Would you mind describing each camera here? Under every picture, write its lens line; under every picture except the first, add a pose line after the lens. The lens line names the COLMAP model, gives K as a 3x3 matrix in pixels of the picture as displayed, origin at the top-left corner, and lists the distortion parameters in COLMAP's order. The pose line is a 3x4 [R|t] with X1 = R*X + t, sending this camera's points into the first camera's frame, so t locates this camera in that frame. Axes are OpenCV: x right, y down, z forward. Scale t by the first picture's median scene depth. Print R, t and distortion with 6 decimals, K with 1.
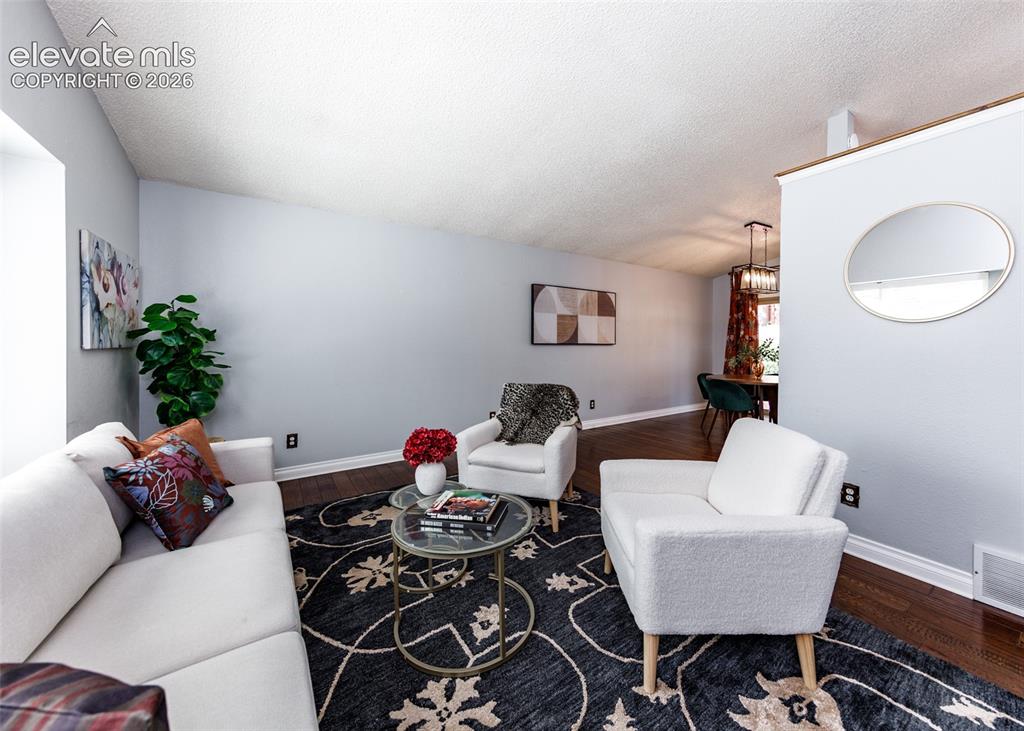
lens RADIAL K [[366.9, 0, 513.8], [0, 366.9, 346.6], [0, 0, 1]] dist [0.001858, 0.000172]
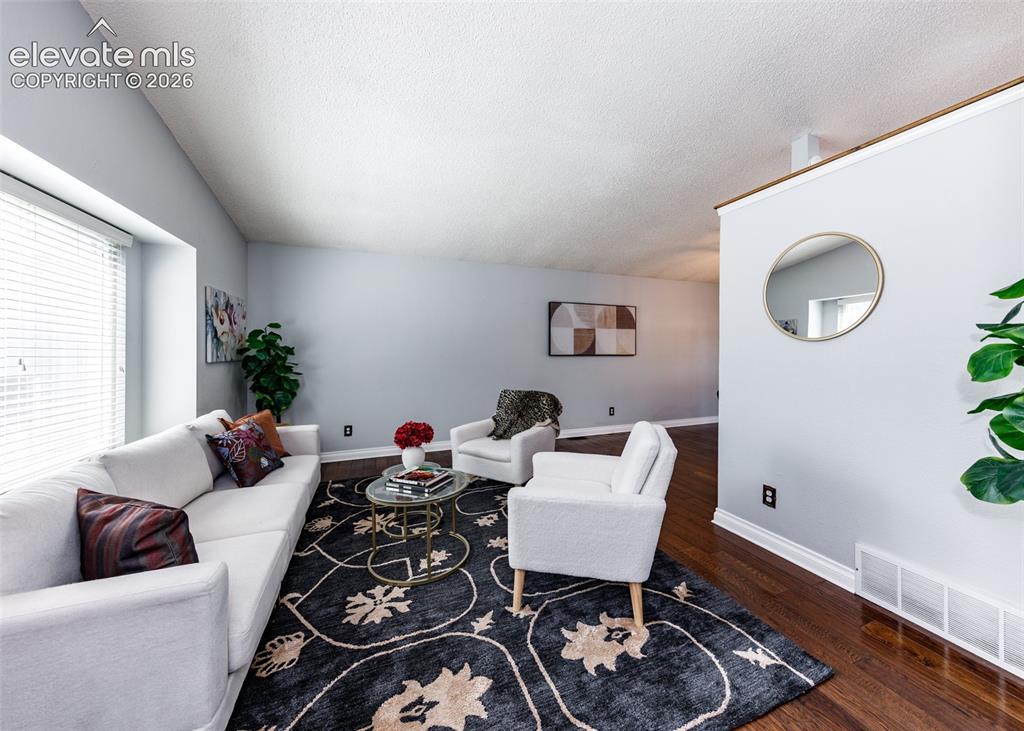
lens RADIAL K [[353.7, 0, 513.2], [0, 353.7, 352.0], [0, 0, 1]] dist [0.001880, 0.000084]
pose [[0.979667, -0.003210, -0.200607, 0.376928], [0.001845, 0.999974, -0.006993, -0.023546], [0.200624, 0.006481, 0.979647, -0.198401]]
